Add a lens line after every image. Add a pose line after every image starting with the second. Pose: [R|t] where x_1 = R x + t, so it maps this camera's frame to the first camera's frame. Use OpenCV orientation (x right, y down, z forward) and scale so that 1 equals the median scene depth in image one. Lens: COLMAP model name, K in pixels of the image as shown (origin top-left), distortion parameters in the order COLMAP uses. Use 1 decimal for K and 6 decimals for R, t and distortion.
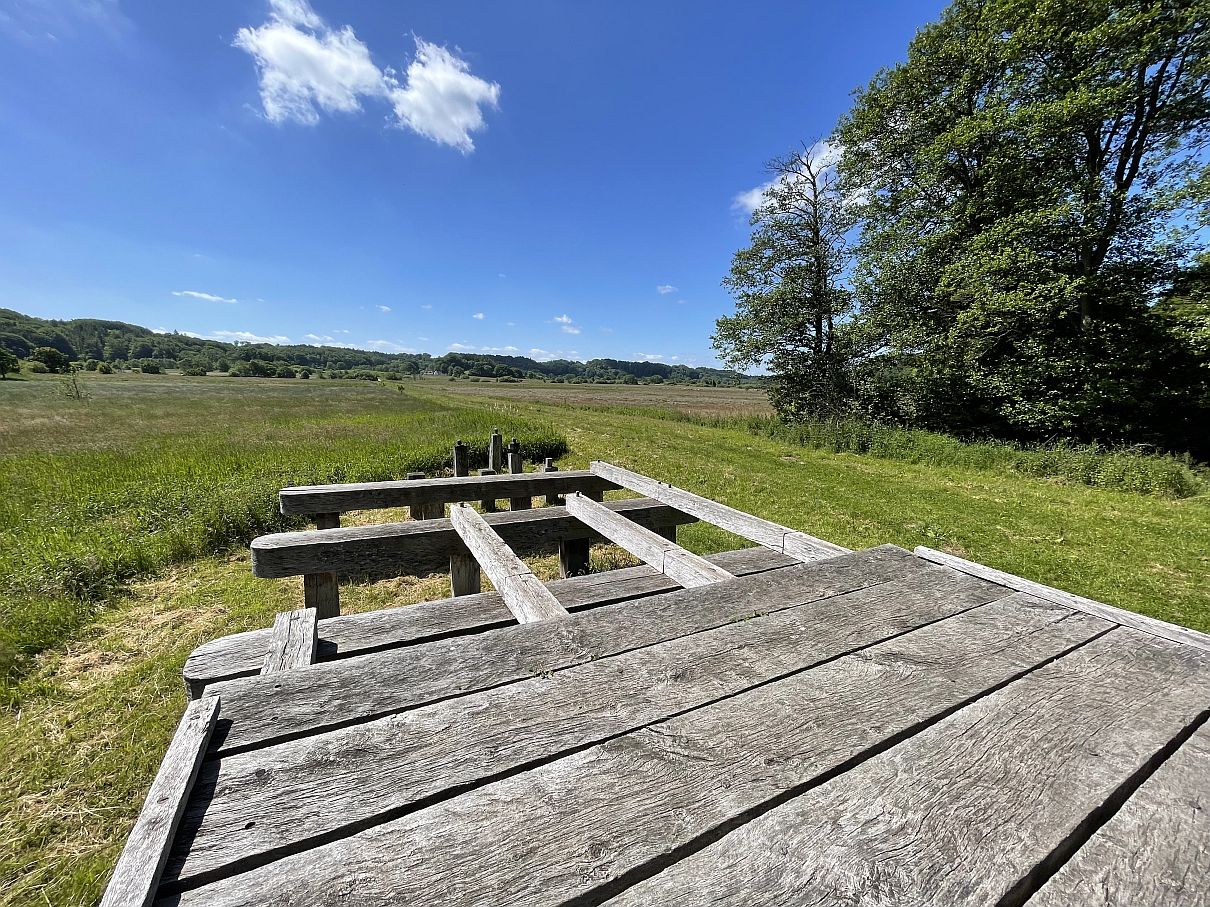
lens RADIAL K [[484.0, 0, 605.0], [0, 484.0, 453.5], [0, 0, 1]] dist [0.000925, -0.000444]
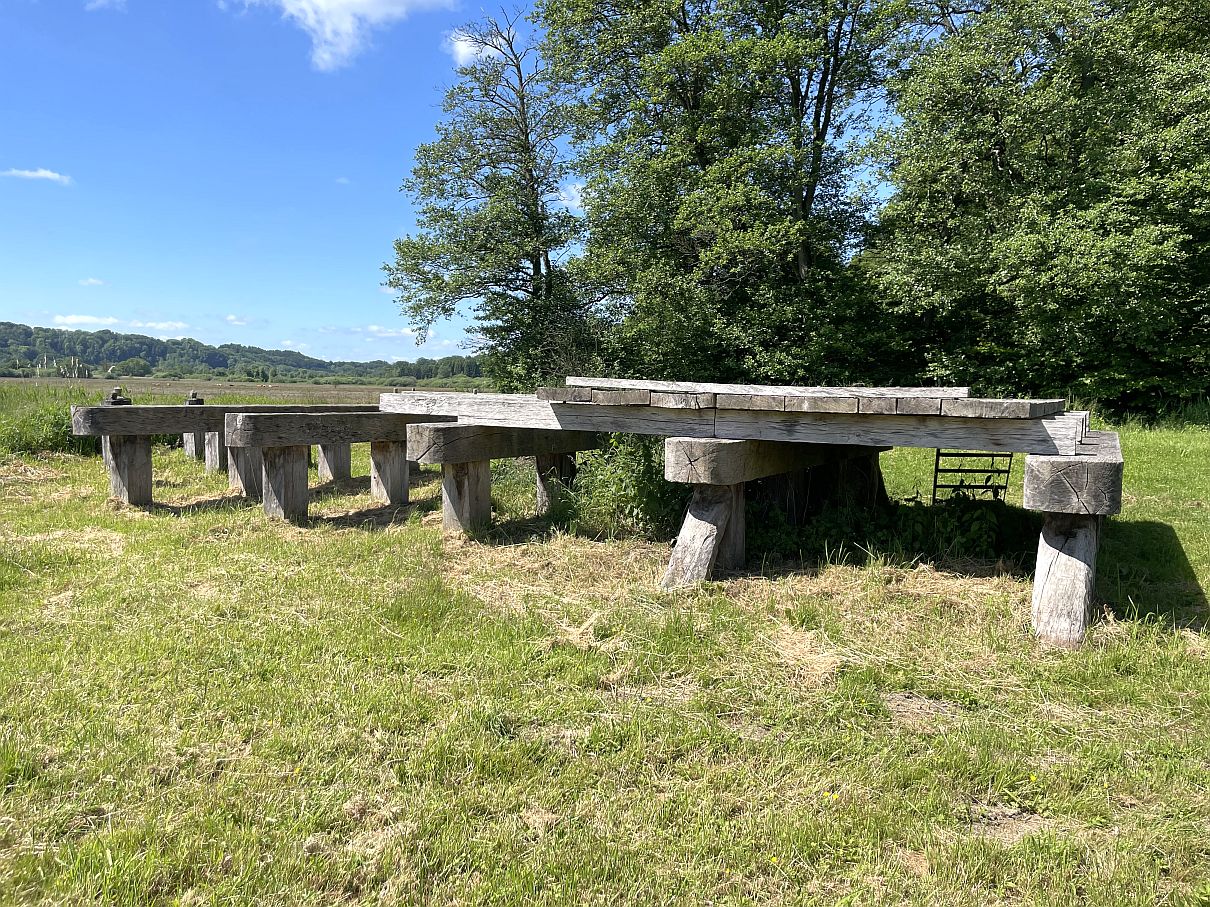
lens RADIAL K [[930.8, 0, 605.0], [0, 930.8, 453.5], [0, 0, 1]] dist [0.099825, -0.001633]
pose [[0.832864, -0.048715, 0.551330, -0.362740], [0.087302, 0.995212, -0.043946, 0.132982], [-0.546550, 0.084733, 0.833129, -0.289165]]
